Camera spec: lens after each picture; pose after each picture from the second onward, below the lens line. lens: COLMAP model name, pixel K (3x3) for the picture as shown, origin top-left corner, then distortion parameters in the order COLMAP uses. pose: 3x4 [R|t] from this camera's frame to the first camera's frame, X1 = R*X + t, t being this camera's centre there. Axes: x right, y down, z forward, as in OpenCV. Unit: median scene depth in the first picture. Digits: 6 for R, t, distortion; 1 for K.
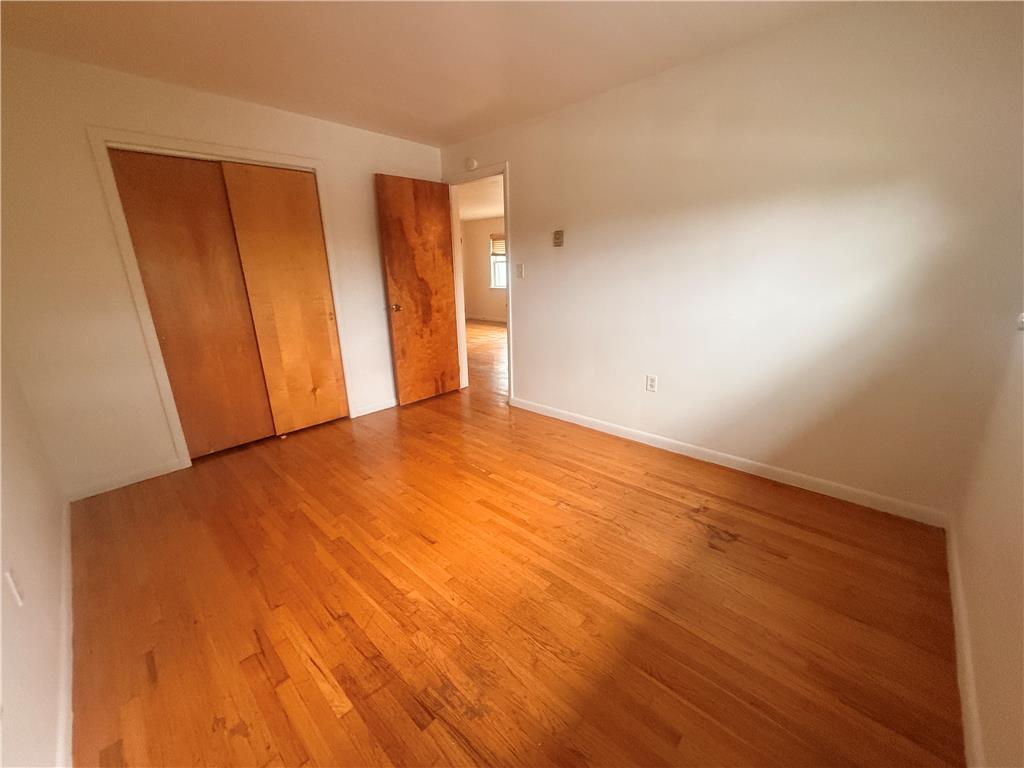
lens RADIAL K [[406.3, 0, 511.1], [0, 406.3, 382.5], [0, 0, 1]] dist [0.001322, 0.000248]
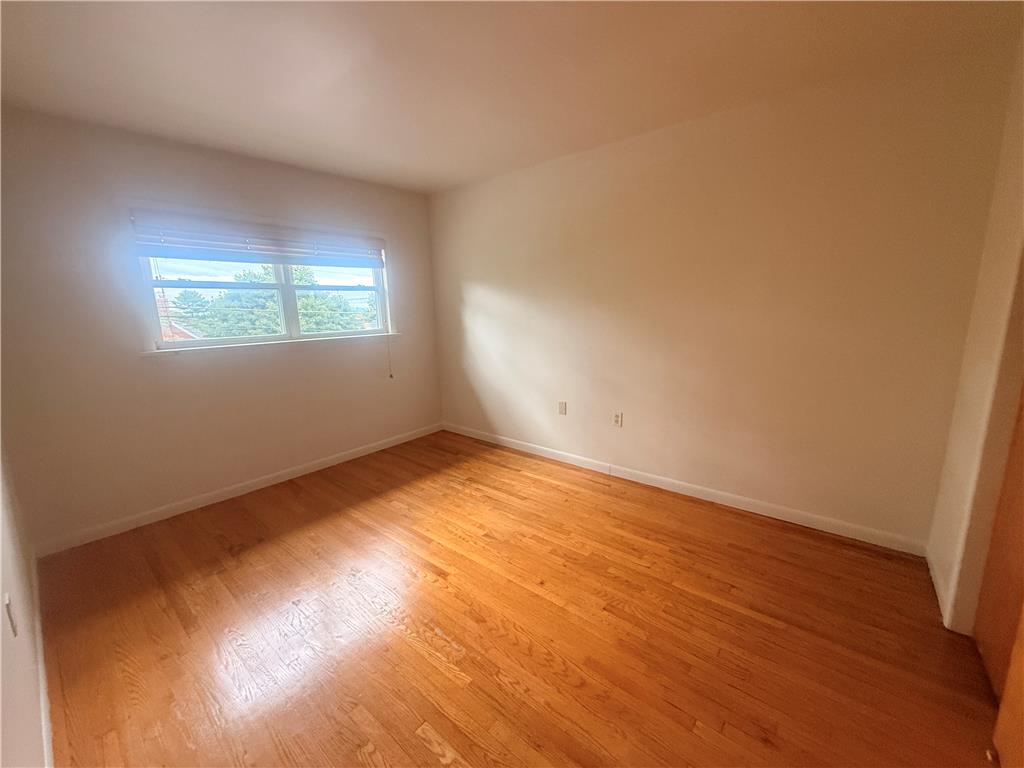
lens RADIAL K [[406.3, 0, 511.1], [0, 406.3, 382.5], [0, 0, 1]] dist [0.001322, 0.000248]
pose [[-0.996818, 0.057313, -0.055403, -0.231159], [0.025651, 0.888682, 0.457806, -0.579765], [0.075474, 0.454928, -0.887324, 1.924132]]
